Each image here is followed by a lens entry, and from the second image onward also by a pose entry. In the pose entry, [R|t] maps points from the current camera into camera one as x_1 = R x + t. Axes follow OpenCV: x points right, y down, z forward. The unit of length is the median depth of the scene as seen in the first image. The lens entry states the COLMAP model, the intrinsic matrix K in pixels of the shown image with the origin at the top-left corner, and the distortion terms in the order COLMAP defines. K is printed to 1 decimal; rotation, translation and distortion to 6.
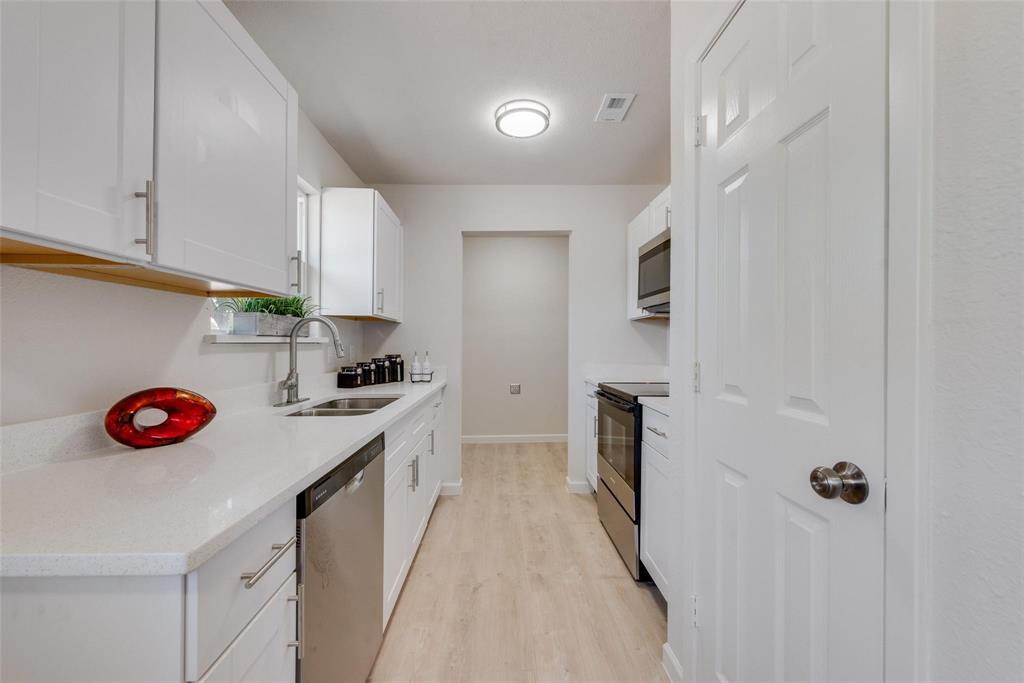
lens RADIAL K [[405.2, 0, 509.6], [0, 405.2, 349.6], [0, 0, 1]] dist [0.020393, -0.005780]
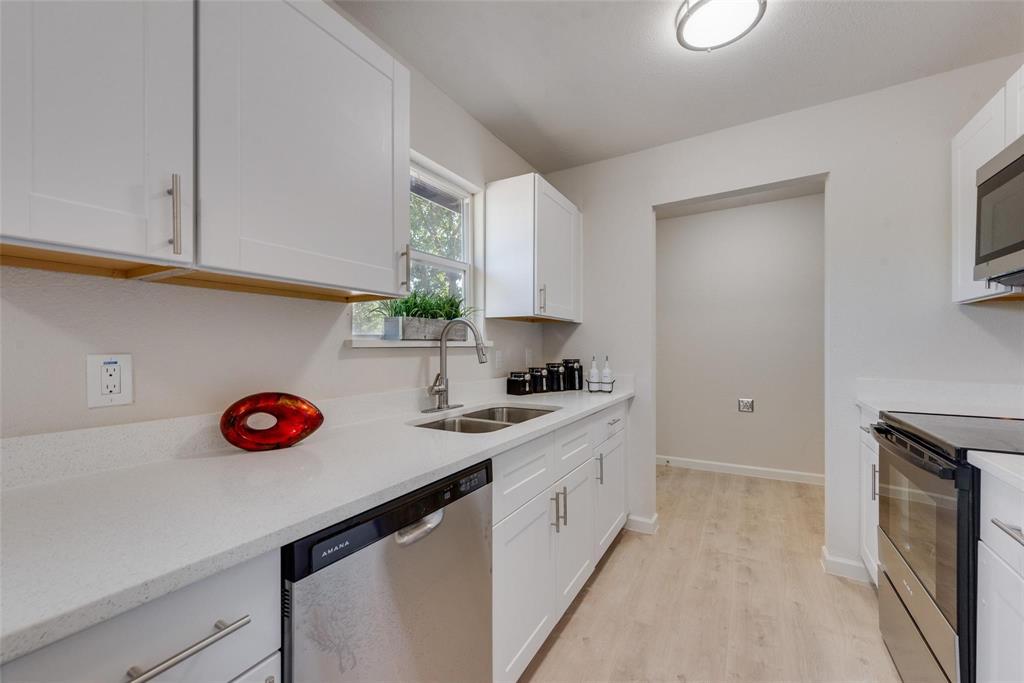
lens RADIAL K [[405.2, 0, 509.6], [0, 405.2, 349.6], [0, 0, 1]] dist [0.020393, -0.005780]
pose [[0.846937, -0.000484, -0.531693, 0.085718], [-0.002682, 0.999983, -0.005182, -0.004490], [0.531686, 0.005815, 0.846921, 0.211650]]
